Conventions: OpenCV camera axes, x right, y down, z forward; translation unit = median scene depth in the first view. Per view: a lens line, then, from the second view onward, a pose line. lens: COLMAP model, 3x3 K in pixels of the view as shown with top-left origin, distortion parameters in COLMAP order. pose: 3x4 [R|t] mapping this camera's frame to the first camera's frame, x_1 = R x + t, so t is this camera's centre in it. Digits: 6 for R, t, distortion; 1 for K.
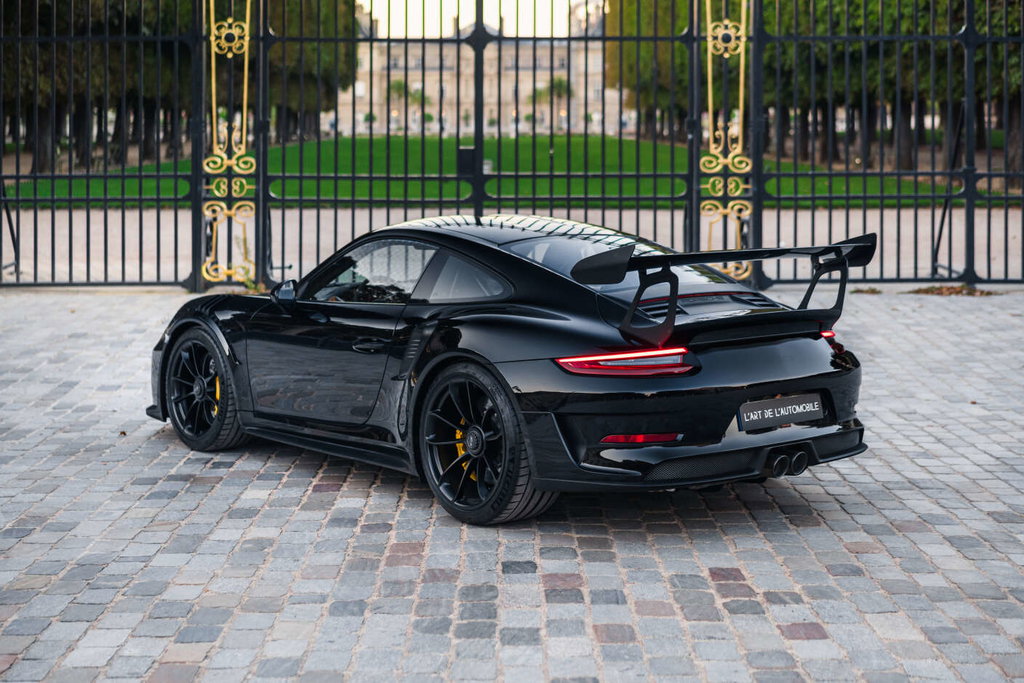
lens RADIAL K [[1543.3, 0, 510.8], [0, 1543.3, 306.6], [0, 0, 1]] dist [-0.015307, -0.058538]
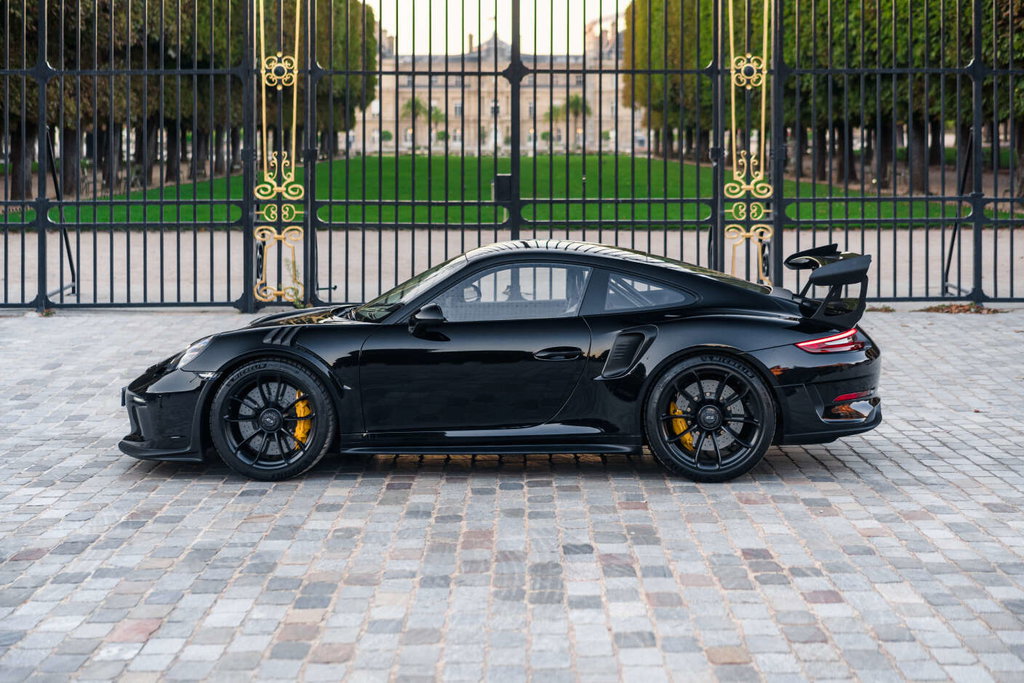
lens RADIAL K [[1708.3, 0, 512.0], [0, 1708.3, 341.5], [0, 0, 1]] dist [-0.025805, -0.159448]
pose [[0.999954, -0.002837, 0.009111, -0.034231], [0.002754, 0.999954, 0.009182, 0.000603], [-0.009136, -0.009156, 0.999916, -0.173569]]
